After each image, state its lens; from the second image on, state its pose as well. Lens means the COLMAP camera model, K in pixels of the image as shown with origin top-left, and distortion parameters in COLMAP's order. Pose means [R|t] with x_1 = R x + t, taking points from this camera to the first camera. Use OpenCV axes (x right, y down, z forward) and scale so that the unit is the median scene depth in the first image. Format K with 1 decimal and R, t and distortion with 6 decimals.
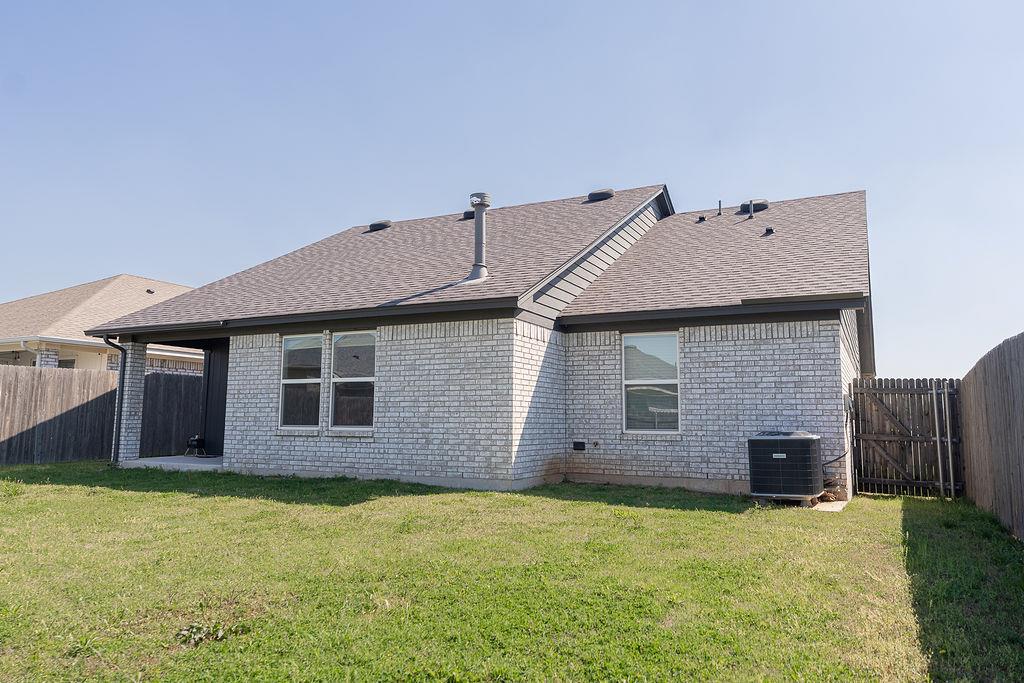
lens RADIAL K [[705.3, 0, 504.4], [0, 705.3, 344.7], [0, 0, 1]] dist [-0.003853, -0.002662]
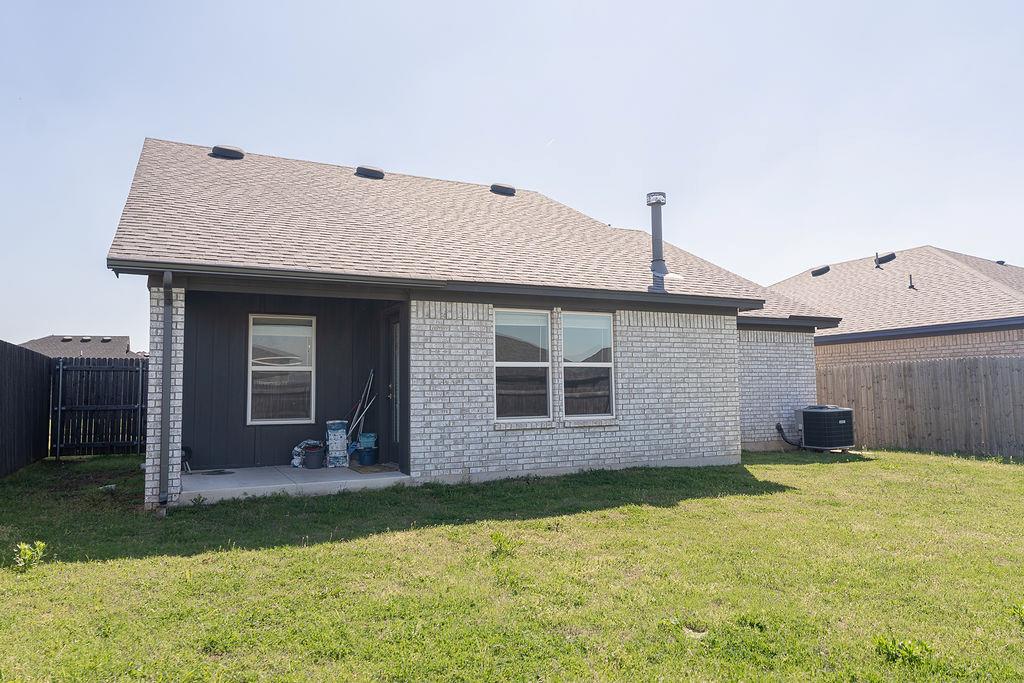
lens RADIAL K [[705.3, 0, 506.6], [0, 705.3, 335.0], [0, 0, 1]] dist [-0.003853, -0.002662]
pose [[0.601186, 0.052020, 0.797414, -1.034491], [-0.066062, 0.997699, -0.015281, 0.032484], [-0.796374, -0.043492, 0.603239, 0.537251]]
